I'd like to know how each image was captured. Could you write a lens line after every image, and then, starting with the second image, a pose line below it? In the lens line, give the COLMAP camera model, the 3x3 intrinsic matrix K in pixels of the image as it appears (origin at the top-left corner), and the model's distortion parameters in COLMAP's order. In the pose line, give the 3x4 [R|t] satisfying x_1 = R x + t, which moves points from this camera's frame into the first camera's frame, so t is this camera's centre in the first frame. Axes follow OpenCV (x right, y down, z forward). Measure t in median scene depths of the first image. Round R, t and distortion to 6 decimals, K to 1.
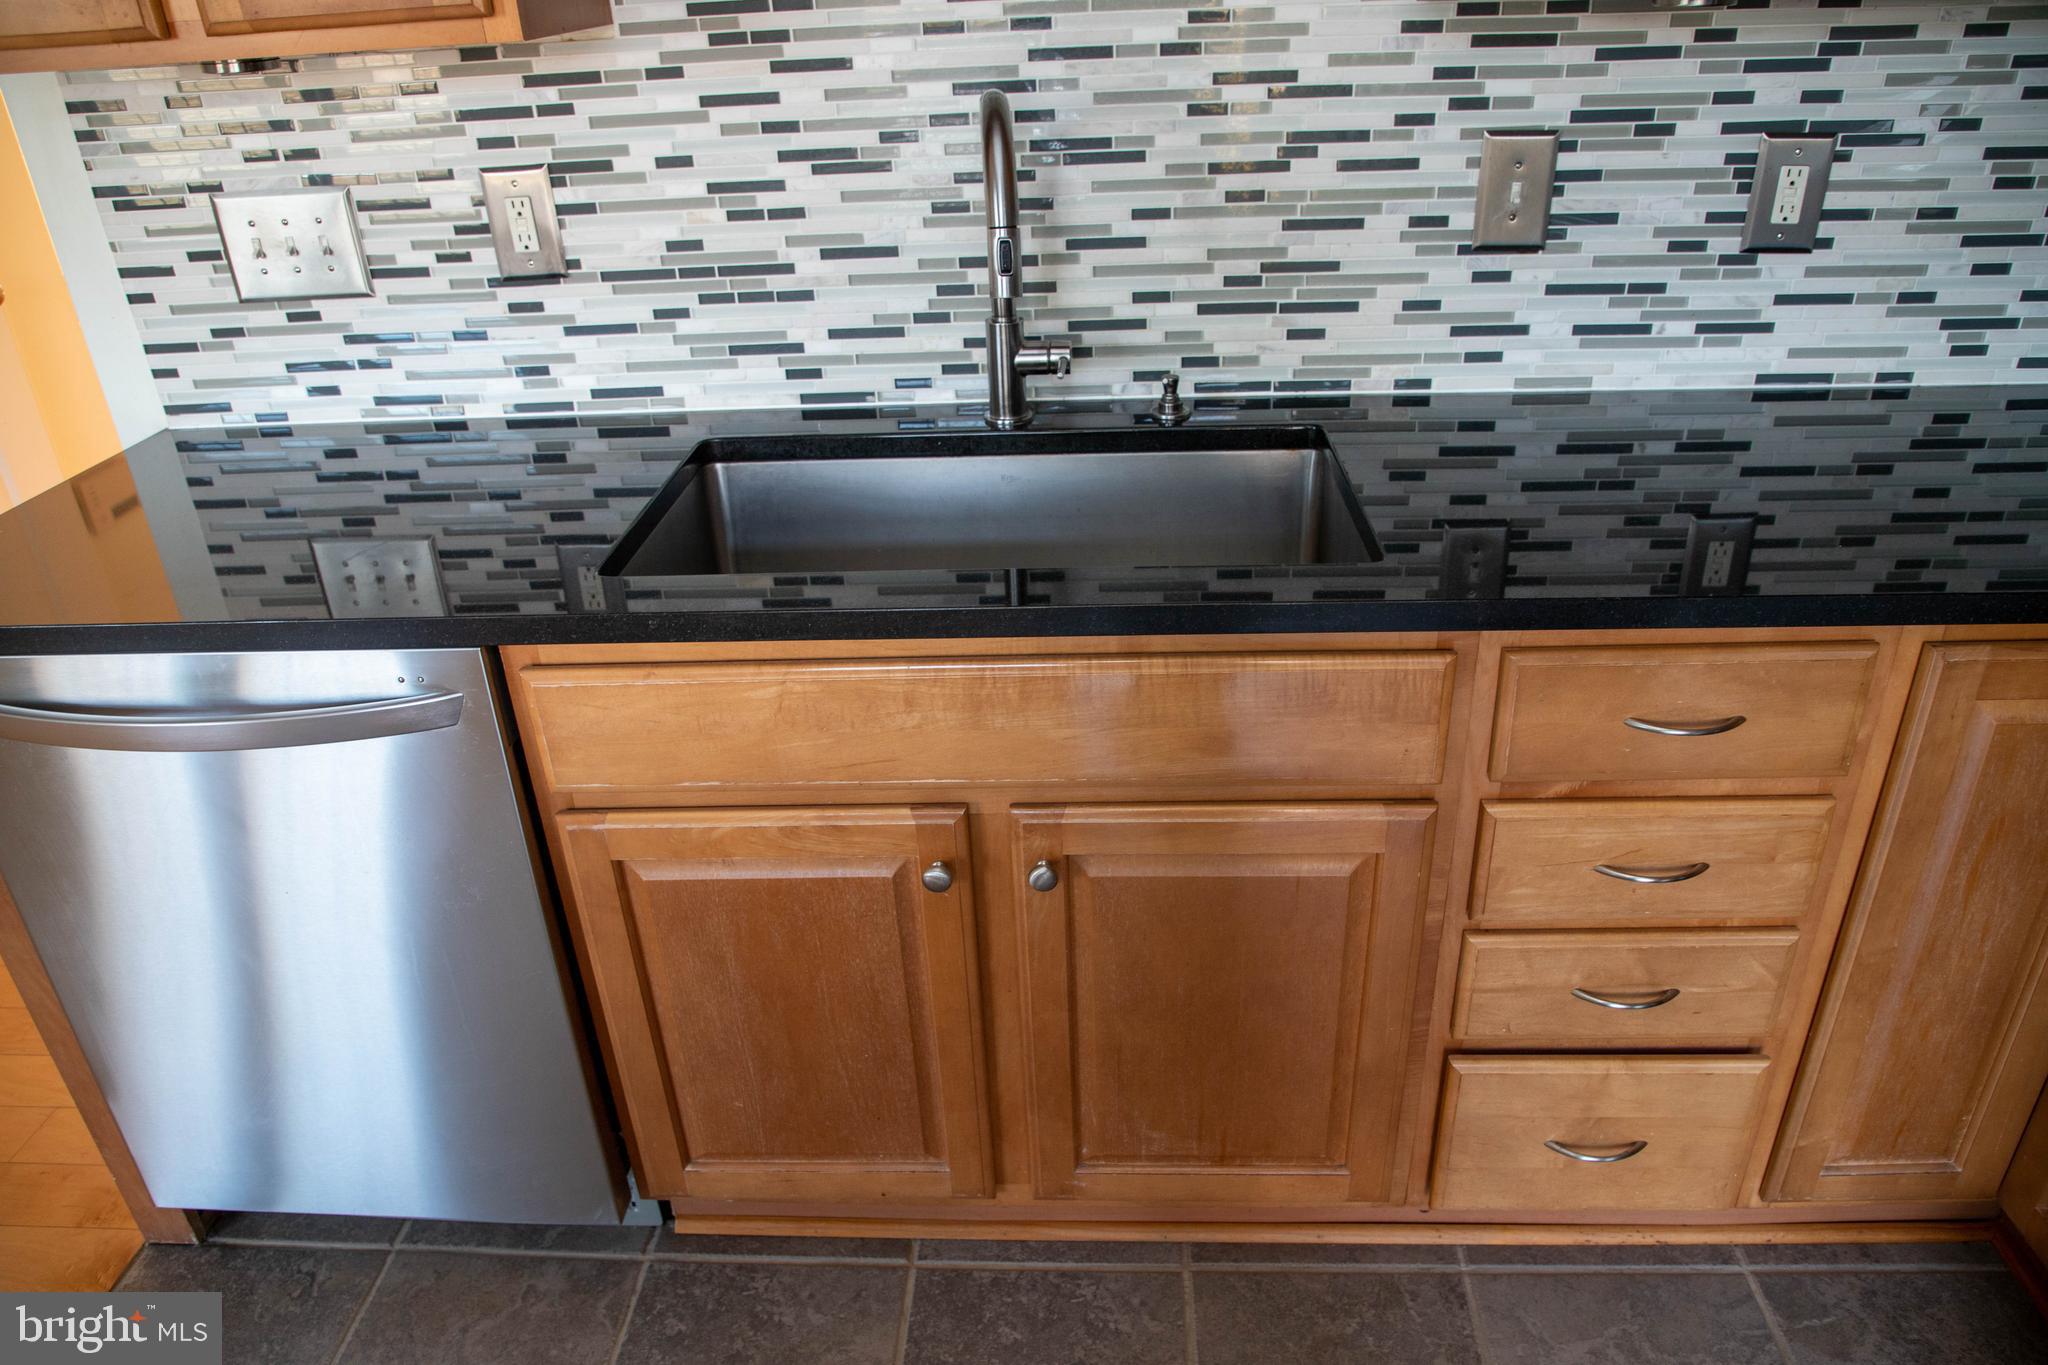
lens RADIAL K [[1394.8, 0, 1024.7], [0, 1394.8, 686.4], [0, 0, 1]] dist [-0.079544, 0.036792]
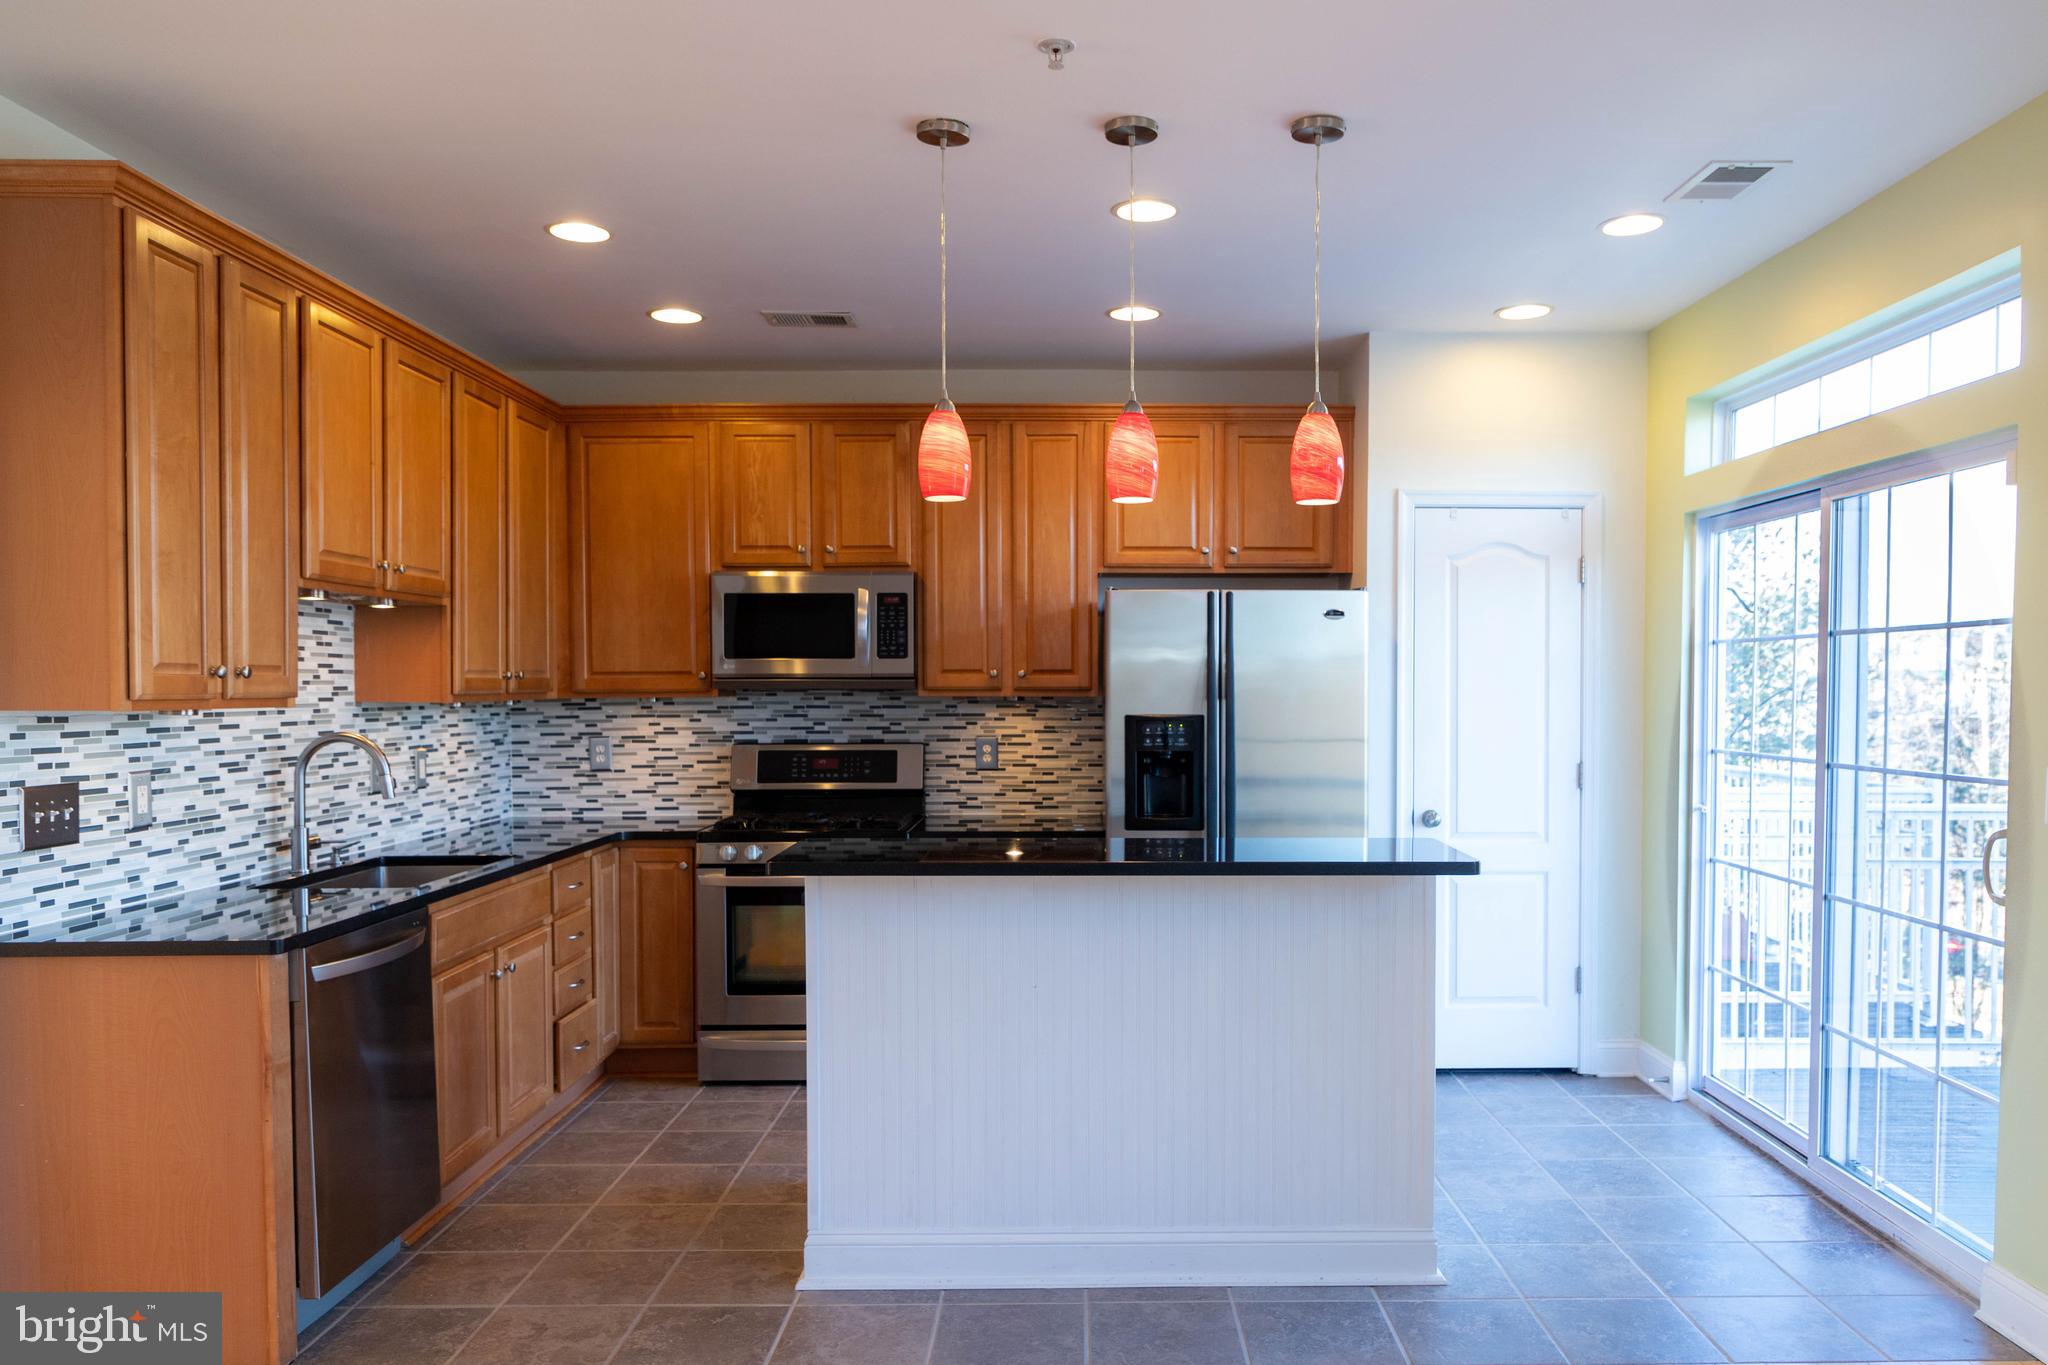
lens RADIAL K [[1463.5, 0, 1124.2], [0, 1463.5, 712.2], [0, 0, 1]] dist [-0.058830, 0.016193]
pose [[-0.085816, 0.024647, 0.996006, -2.531376], [0.477517, 0.878408, 0.019406, 0.179945], [-0.874422, 0.477275, -0.087151, -0.097425]]
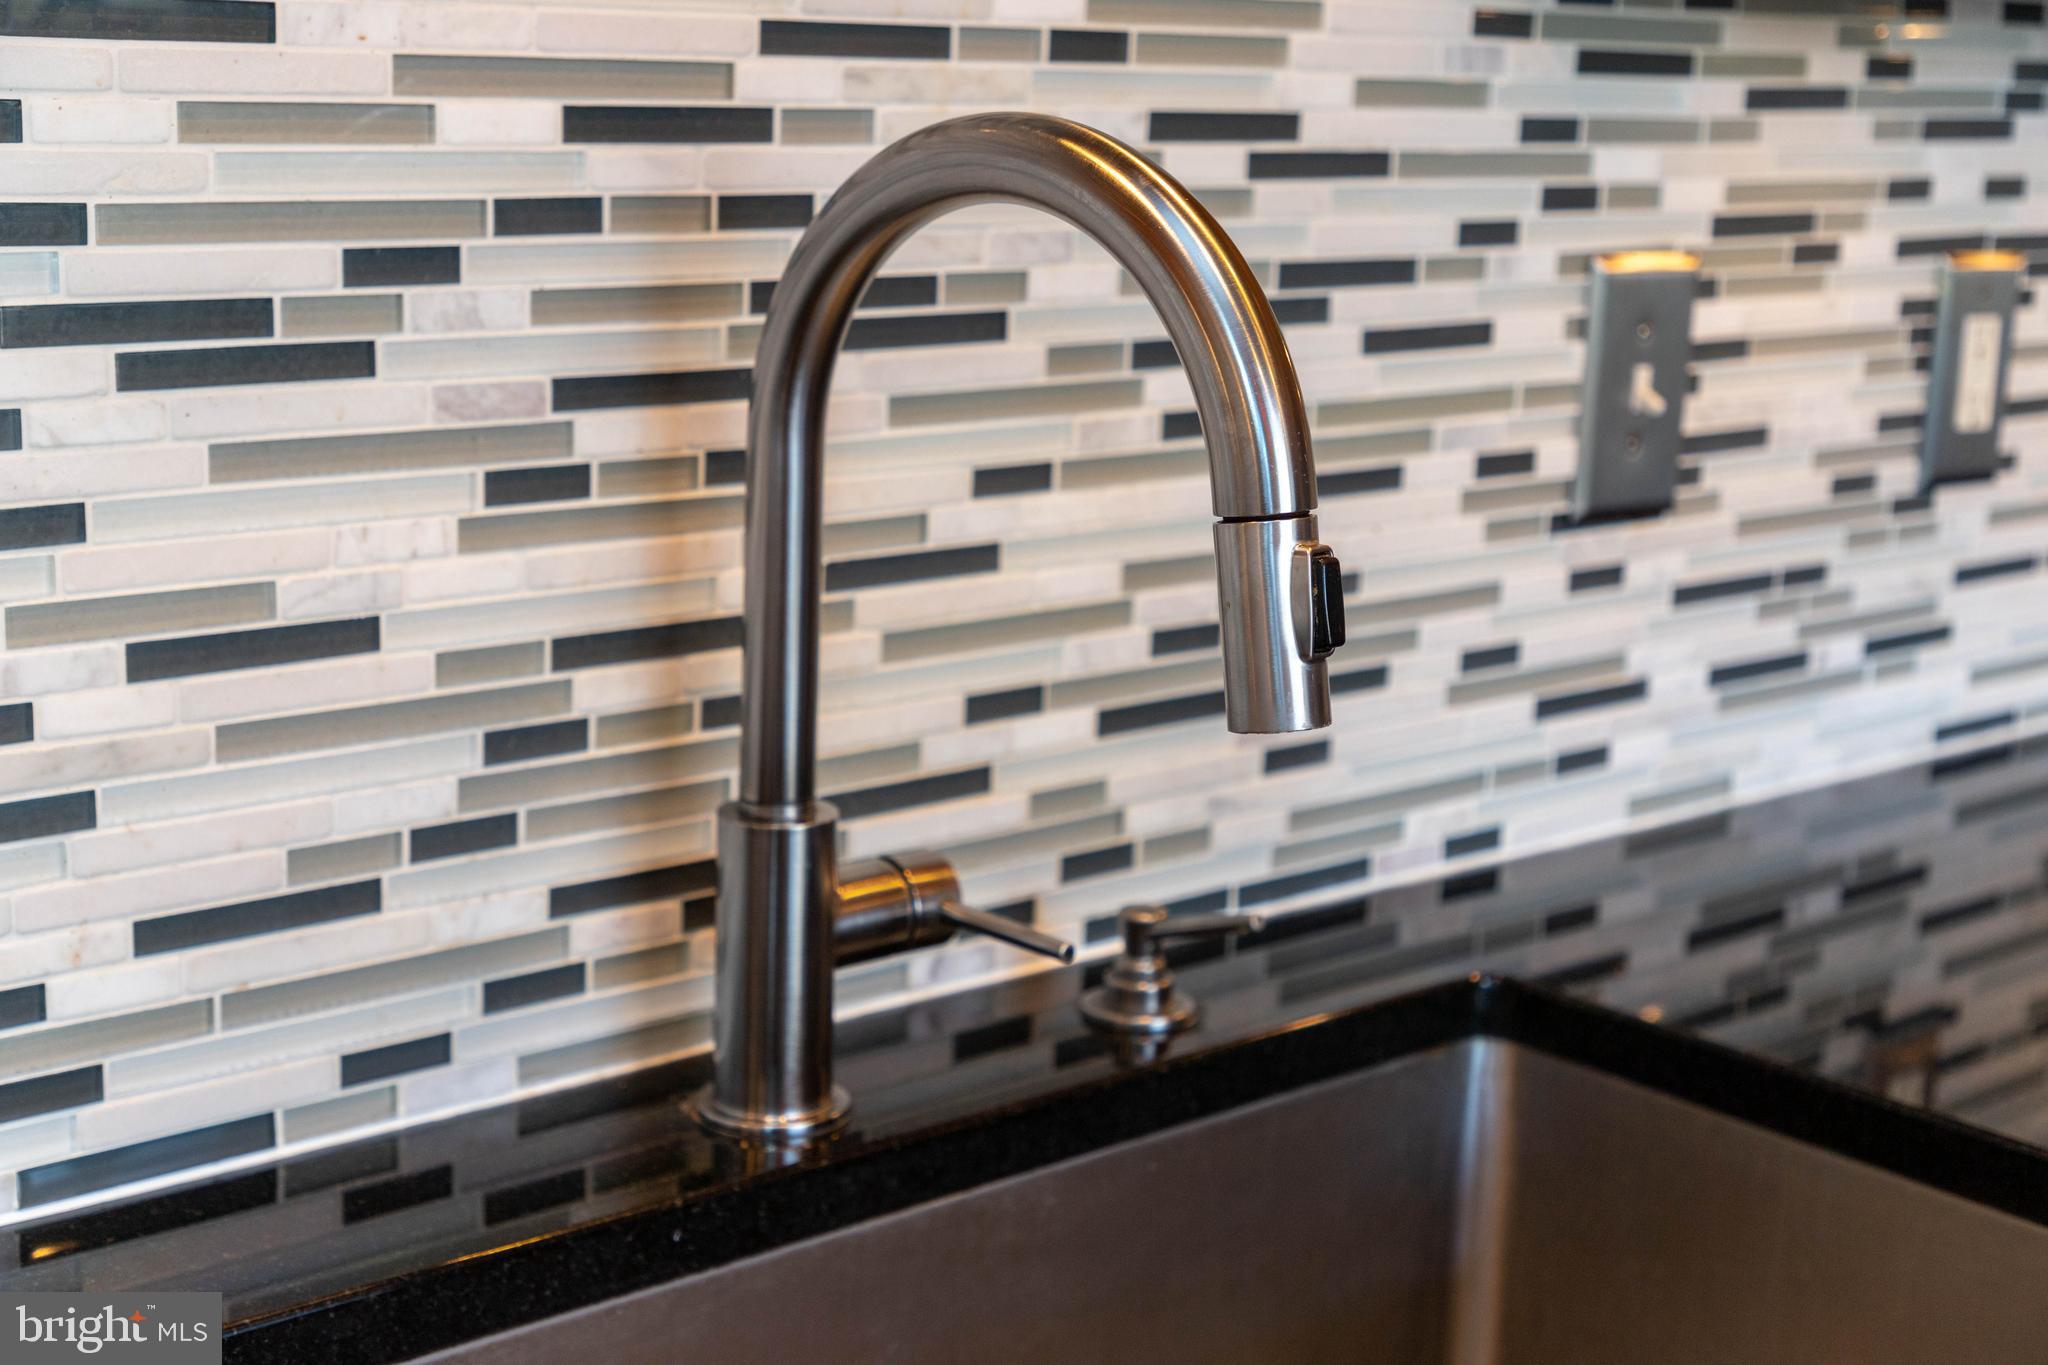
lens RADIAL K [[2921.3, 0, 1013.0], [0, 2921.3, 680.6], [0, 0, 1]] dist [0.042020, 0.000000]
pose [[0.716829, -0.086754, 0.691831, -0.437879], [0.270843, 0.948957, -0.161633, -0.167234], [-0.642495, 0.303241, 0.703736, 0.475070]]
